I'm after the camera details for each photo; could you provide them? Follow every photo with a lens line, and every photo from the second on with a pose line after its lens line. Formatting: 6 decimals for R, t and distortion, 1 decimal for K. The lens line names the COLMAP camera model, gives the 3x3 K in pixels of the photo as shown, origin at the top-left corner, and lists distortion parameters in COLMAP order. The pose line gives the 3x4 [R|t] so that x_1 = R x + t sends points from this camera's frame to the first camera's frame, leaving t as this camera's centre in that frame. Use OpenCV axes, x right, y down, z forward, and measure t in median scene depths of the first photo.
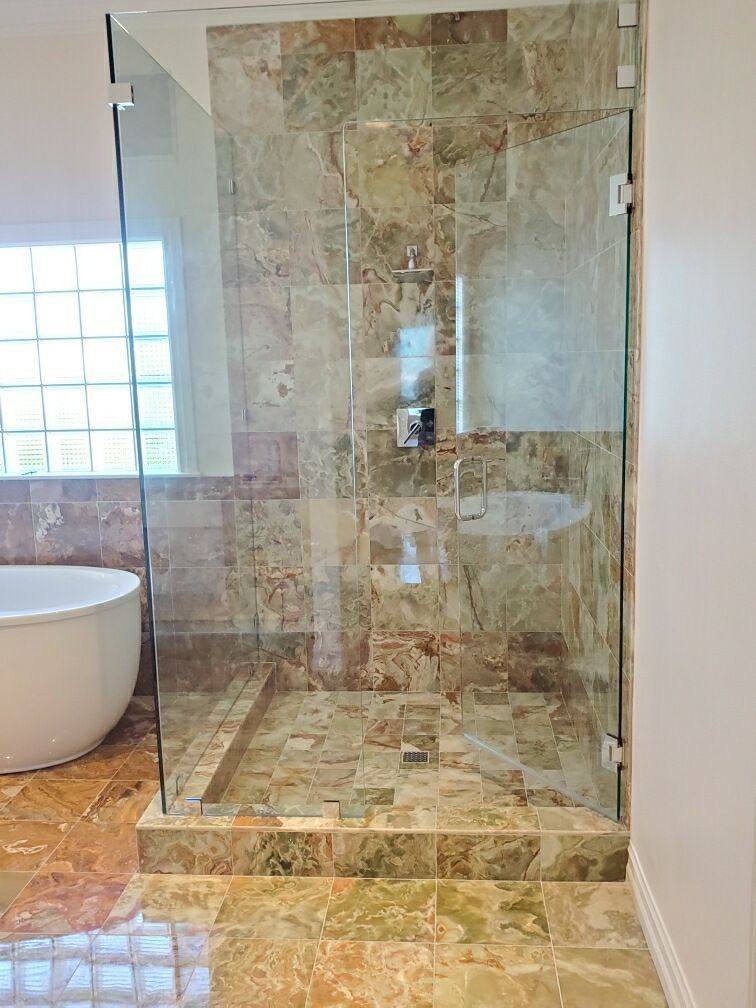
lens RADIAL K [[890.9, 0, 375.6], [0, 890.9, 511.2], [0, 0, 1]] dist [0.059425, -0.081141]
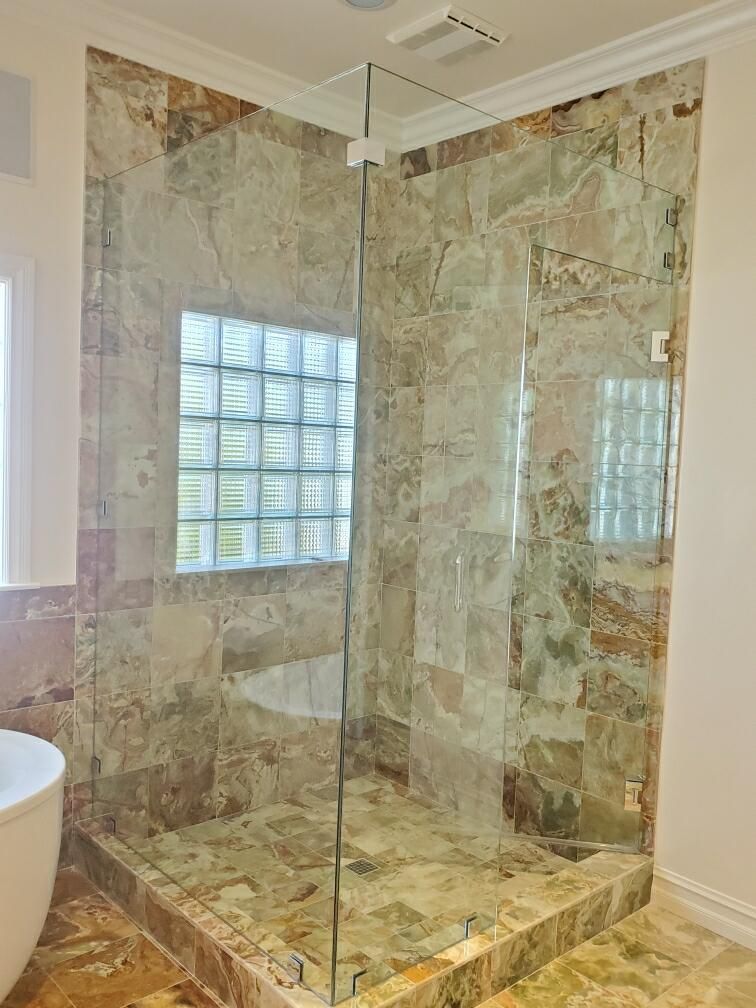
lens RADIAL K [[885.9, 0, 378.0], [0, 885.9, 504.0], [0, 0, 1]] dist [0.040275, 0.002635]
pose [[0.689552, 0.005724, 0.724214, -0.597906], [0.068771, 0.994933, -0.073343, -0.037399], [-0.720964, 0.100379, 0.685664, 0.279304]]
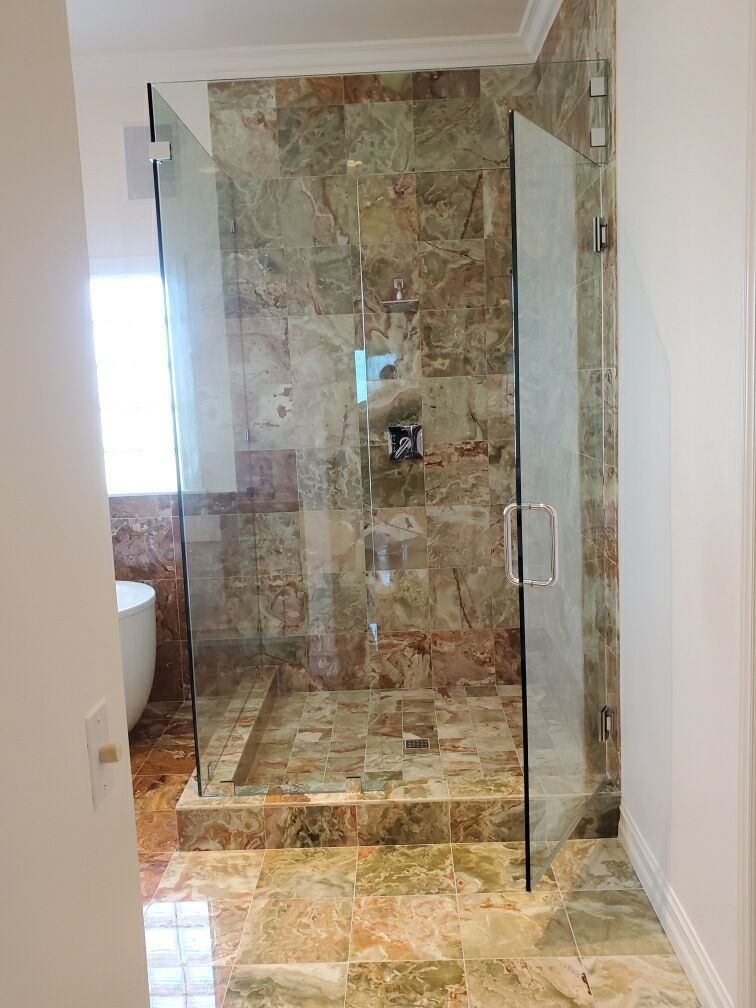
lens RADIAL K [[888.3, 0, 378.0], [0, 888.3, 504.0], [0, 0, 1]] dist [0.130675, -0.281690]
pose [[0.998101, -0.023200, 0.057060, -0.055140], [0.025243, 0.999056, -0.035349, 0.019268], [-0.056186, 0.036723, 0.997745, -0.089550]]
